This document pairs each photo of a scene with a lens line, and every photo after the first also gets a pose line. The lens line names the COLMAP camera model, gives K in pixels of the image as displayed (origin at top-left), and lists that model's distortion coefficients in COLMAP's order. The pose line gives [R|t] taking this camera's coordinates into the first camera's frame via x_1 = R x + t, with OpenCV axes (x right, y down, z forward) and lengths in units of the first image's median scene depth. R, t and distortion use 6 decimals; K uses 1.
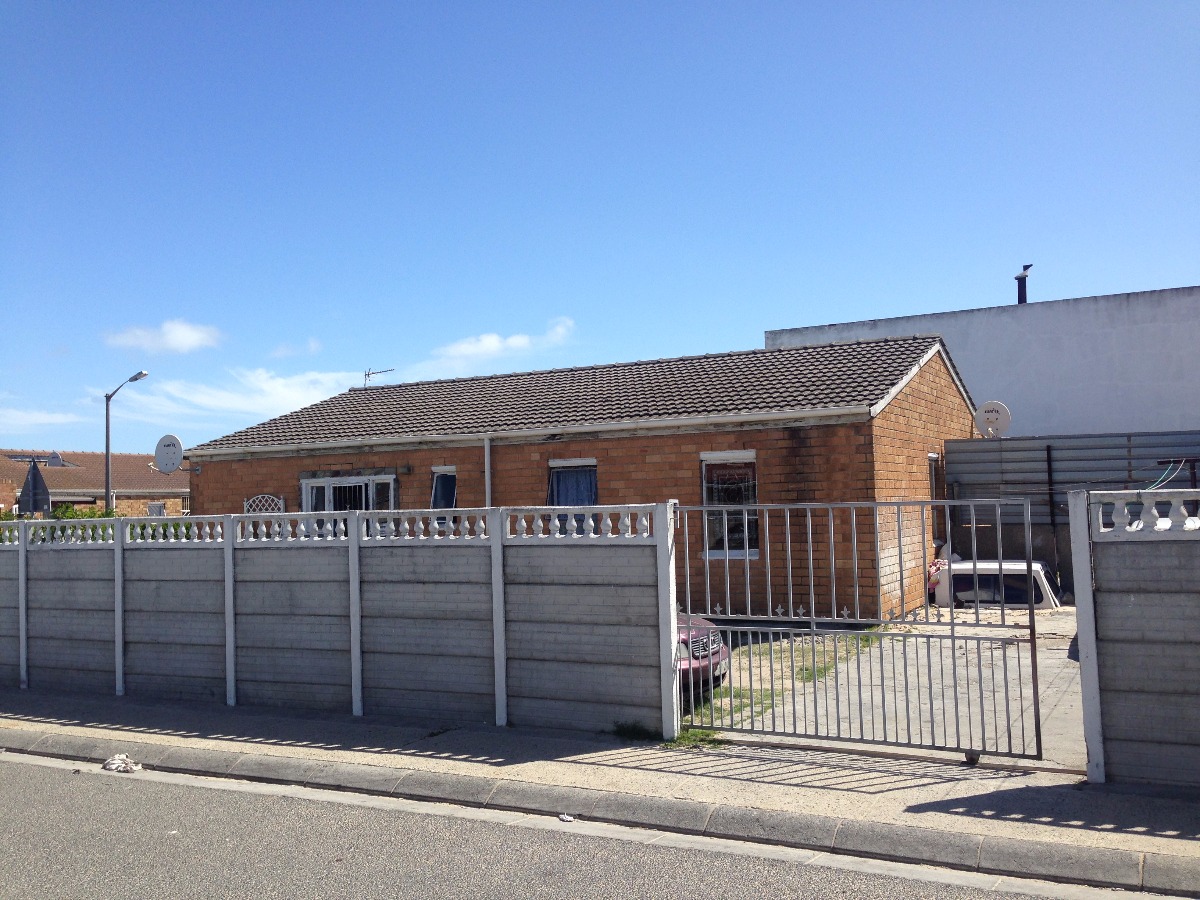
lens RADIAL K [[1104.7, 0, 601.7], [0, 1104.7, 452.1], [0, 0, 1]] dist [0.101702, -0.115547]
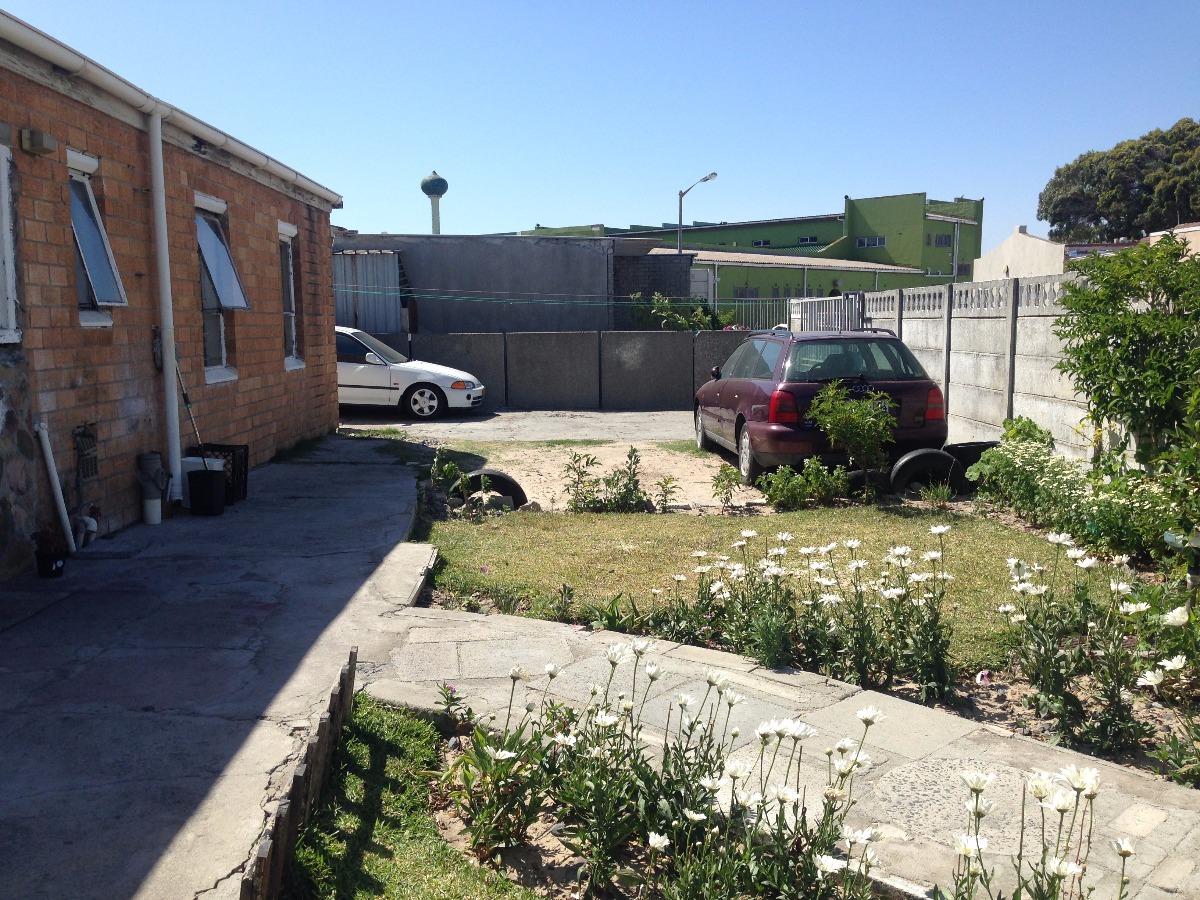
lens RADIAL K [[1103.6, 0, 591.6], [0, 1103.6, 448.5], [0, 0, 1]] dist [0.153816, -0.243328]
pose [[-0.496771, -0.069720, 0.865077, -0.932050], [-0.021517, 0.997451, 0.068033, 0.135315], [-0.867615, 0.015183, -0.497004, 1.724976]]
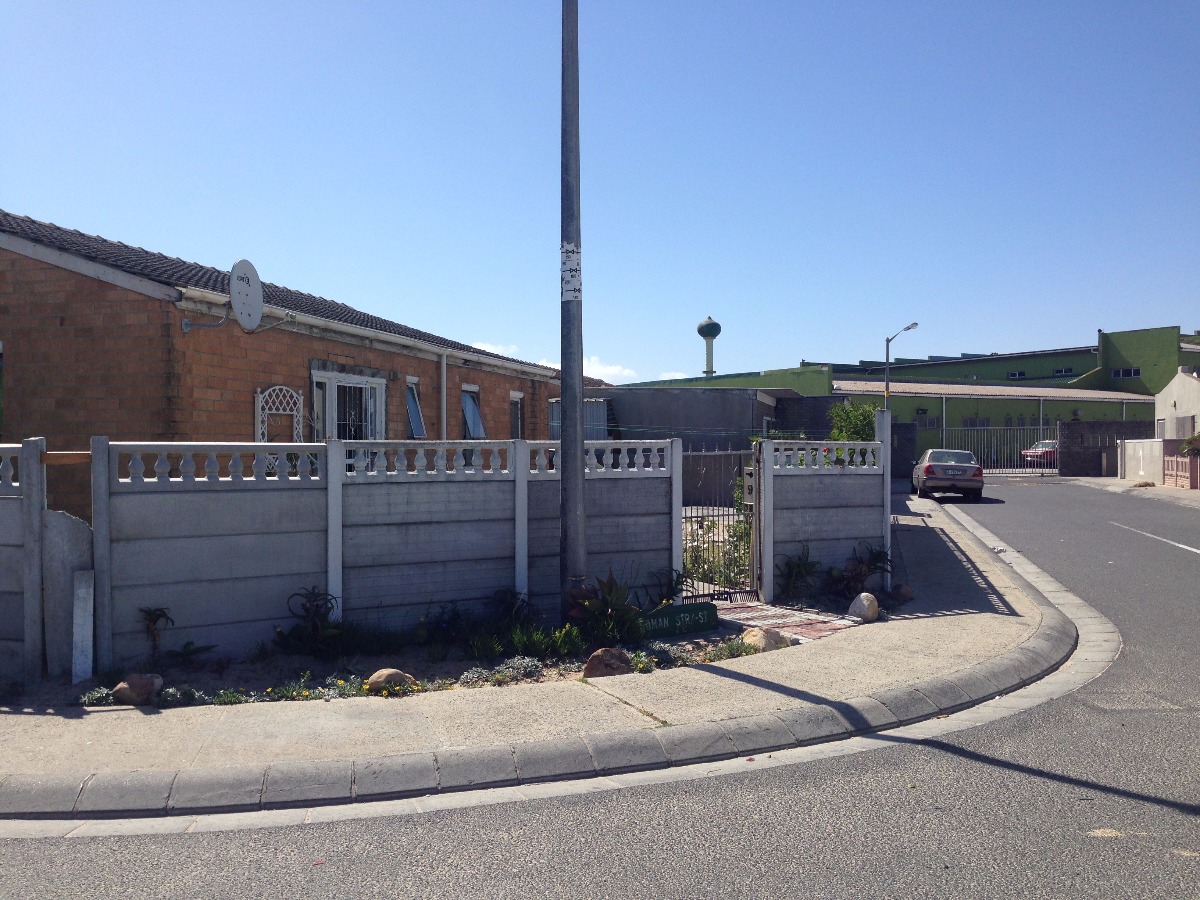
lens RADIAL K [[1103.6, 0, 591.6], [0, 1103.6, 448.5], [0, 0, 1]] dist [0.153816, -0.243328]
pose [[-0.244498, 0.025808, 0.969306, -1.763528], [-0.039120, 0.998569, -0.036455, 0.165008], [-0.968860, -0.046832, -0.243139, 1.782558]]
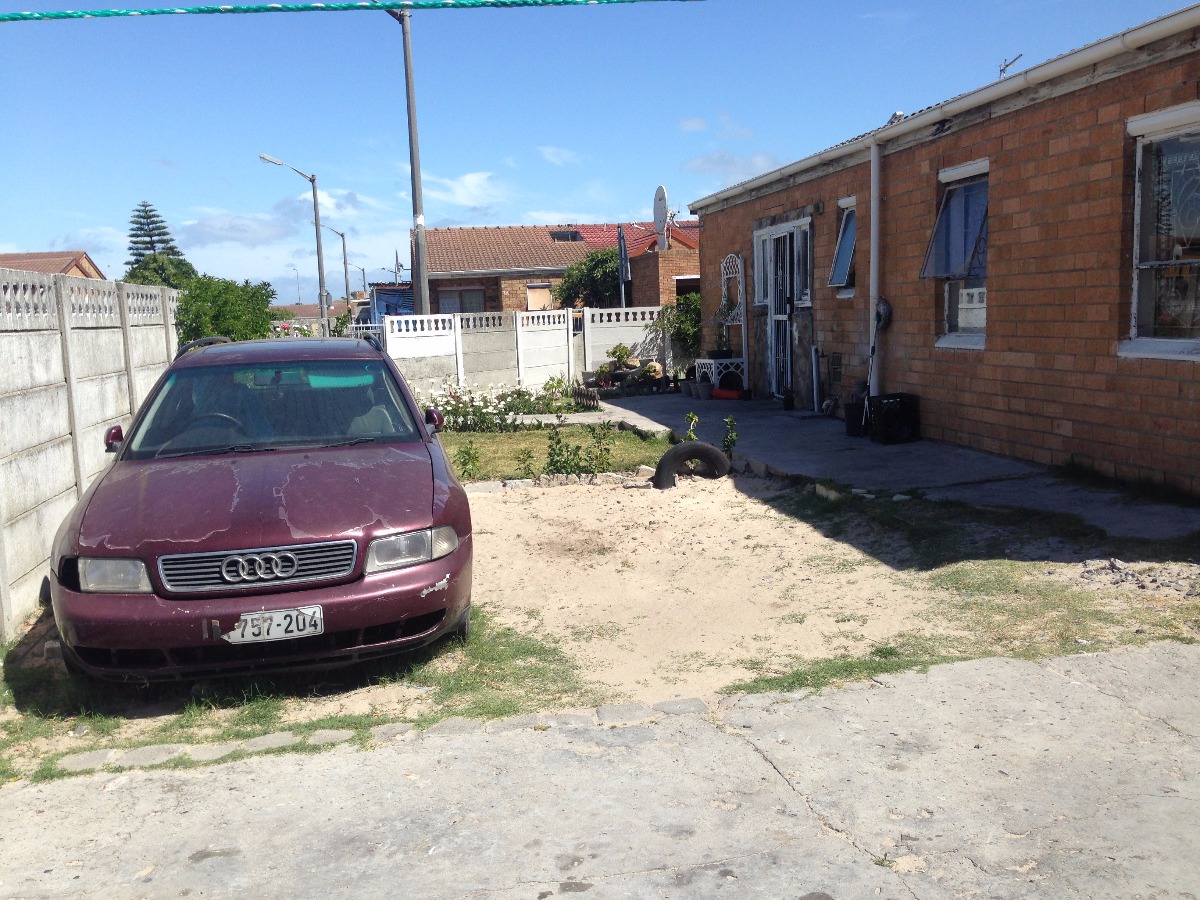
lens RADIAL K [[1103.6, 0, 591.6], [0, 1103.6, 448.5], [0, 0, 1]] dist [0.153816, -0.243328]
pose [[0.620942, 0.097103, -0.777819, 0.470831], [0.065209, 0.982459, 0.174707, 0.054104], [0.781139, -0.159203, 0.603718, 0.776250]]
